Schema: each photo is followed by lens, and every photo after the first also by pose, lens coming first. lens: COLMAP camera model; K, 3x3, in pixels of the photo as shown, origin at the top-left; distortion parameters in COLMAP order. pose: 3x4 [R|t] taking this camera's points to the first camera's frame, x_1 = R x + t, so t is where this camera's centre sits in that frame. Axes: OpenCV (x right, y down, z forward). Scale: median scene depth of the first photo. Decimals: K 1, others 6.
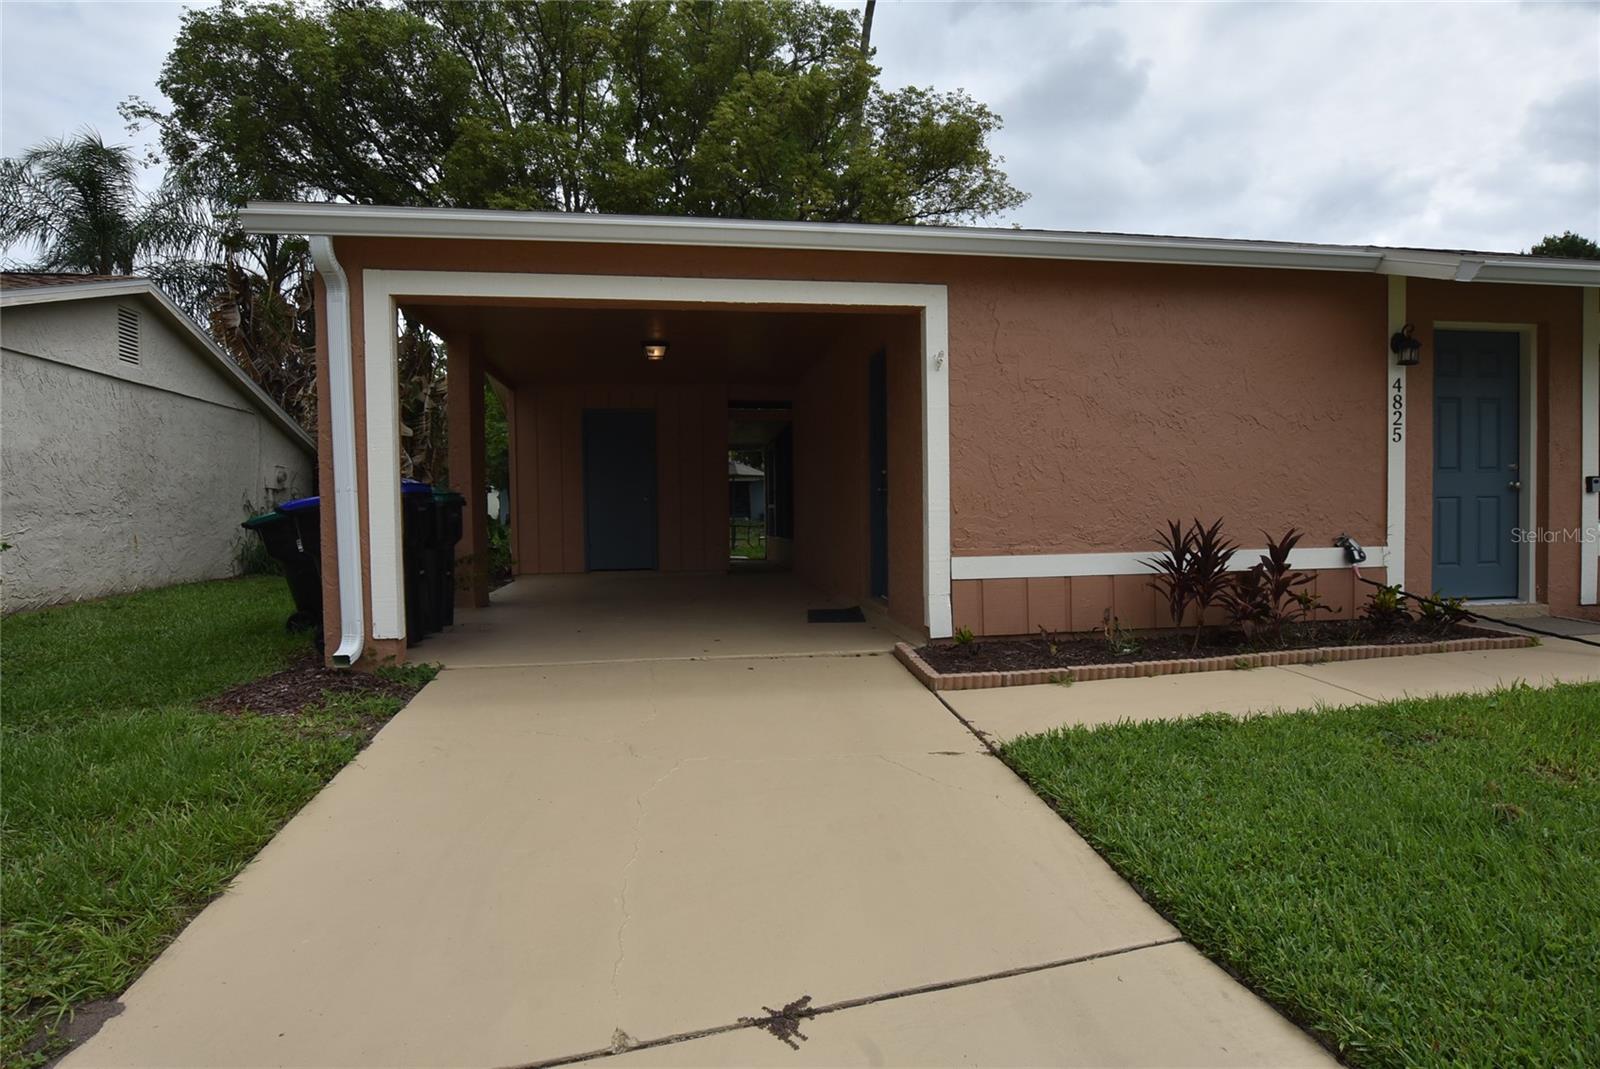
lens RADIAL K [[830.3, 0, 799.8], [0, 830.3, 533.4], [0, 0, 1]] dist [-0.021509, 0.001952]
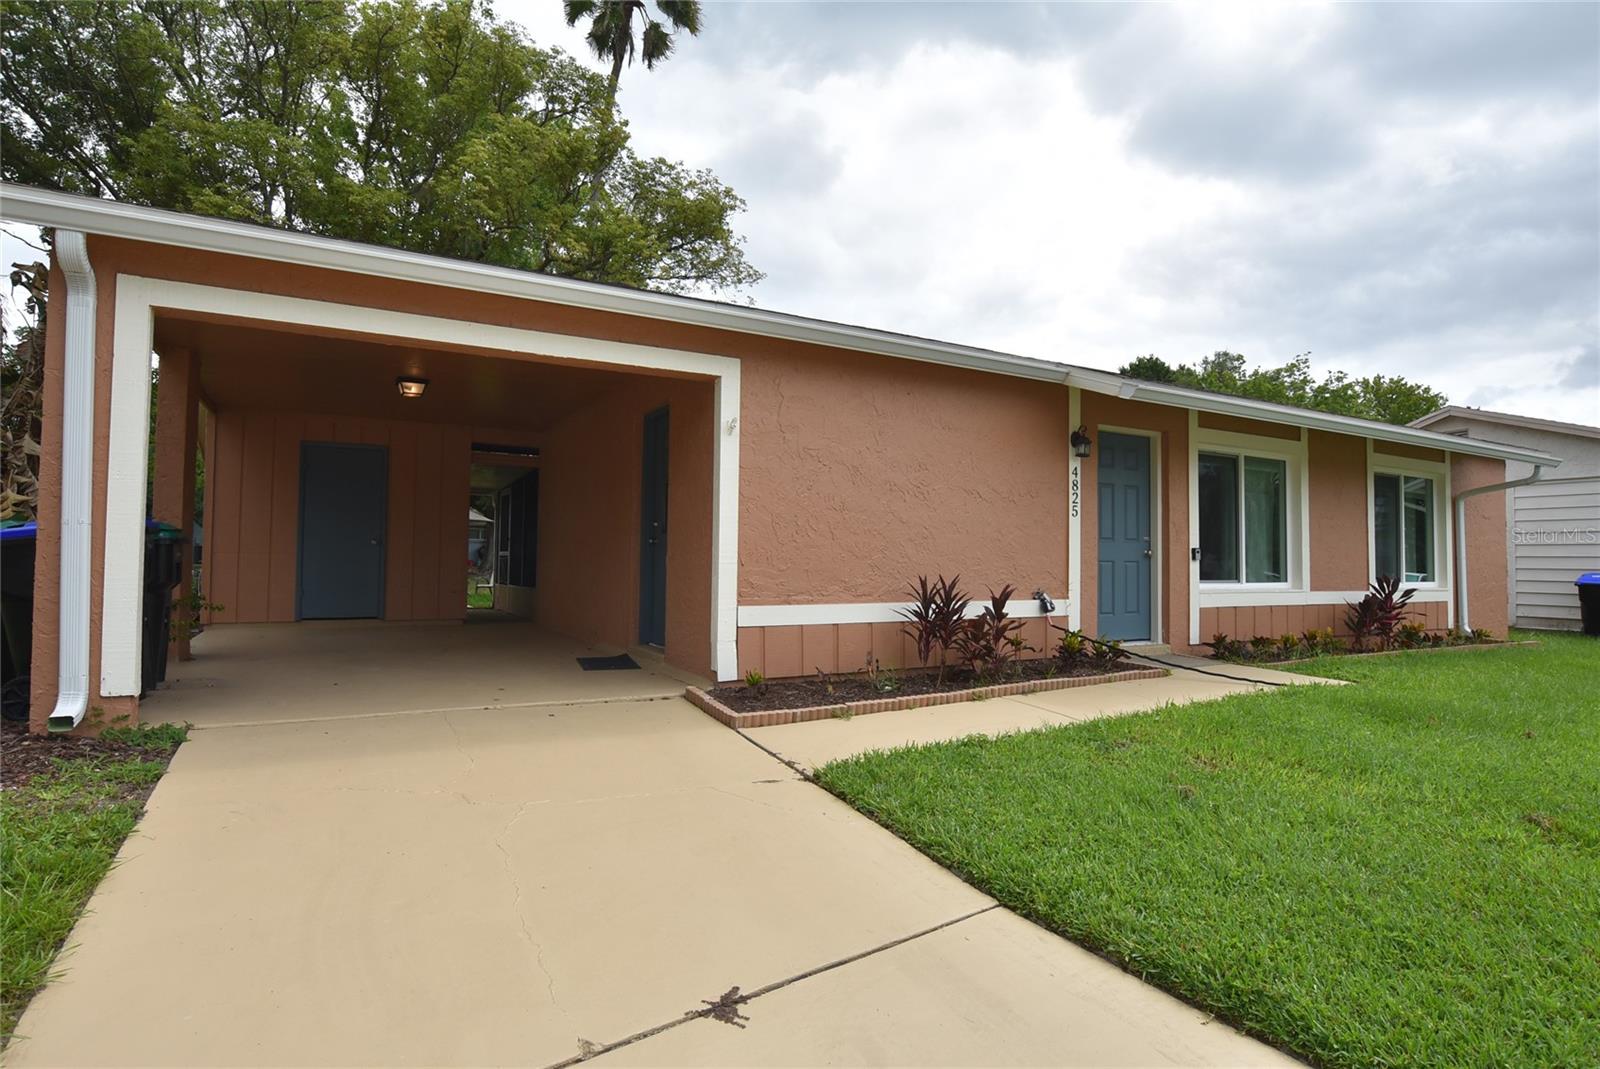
lens RADIAL K [[830.3, 0, 799.8], [0, 830.3, 533.4], [0, 0, 1]] dist [-0.021509, 0.001952]
pose [[0.937277, 0.035598, 0.346764, -0.124005], [-0.014084, 0.997827, -0.064368, 0.002727], [-0.348302, 0.055447, 0.935741, -0.051114]]
